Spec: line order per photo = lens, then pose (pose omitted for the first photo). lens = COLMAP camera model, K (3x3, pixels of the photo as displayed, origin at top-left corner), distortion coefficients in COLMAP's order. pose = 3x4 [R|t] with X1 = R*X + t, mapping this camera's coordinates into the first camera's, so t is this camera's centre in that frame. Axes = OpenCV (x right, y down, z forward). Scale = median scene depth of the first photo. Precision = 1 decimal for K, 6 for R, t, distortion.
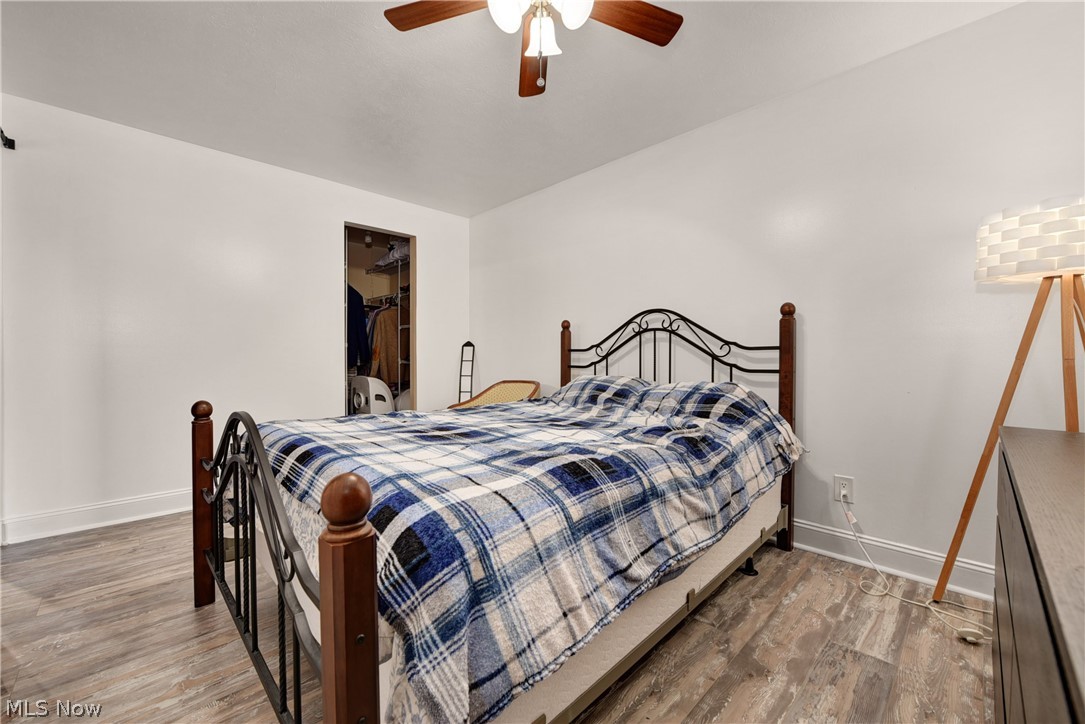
lens RADIAL K [[426.8, 0, 541.0], [0, 426.8, 358.8], [0, 0, 1]] dist [-0.008782, -0.000518]
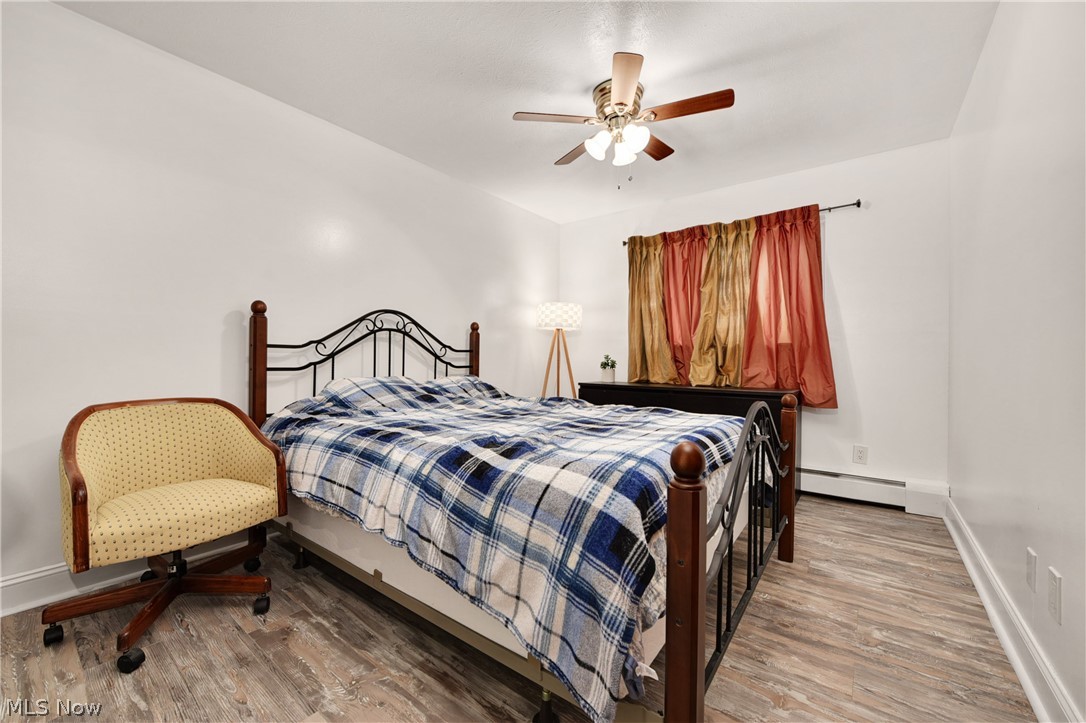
lens RADIAL K [[427.2, 0, 541.5], [0, 427.2, 361.6], [0, 0, 1]] dist [-0.008782, -0.000518]
pose [[-0.144758, -0.010613, 0.989410, -0.799803], [-0.005283, 0.999937, 0.009953, -0.004146], [-0.989453, -0.003786, -0.144805, 0.785487]]
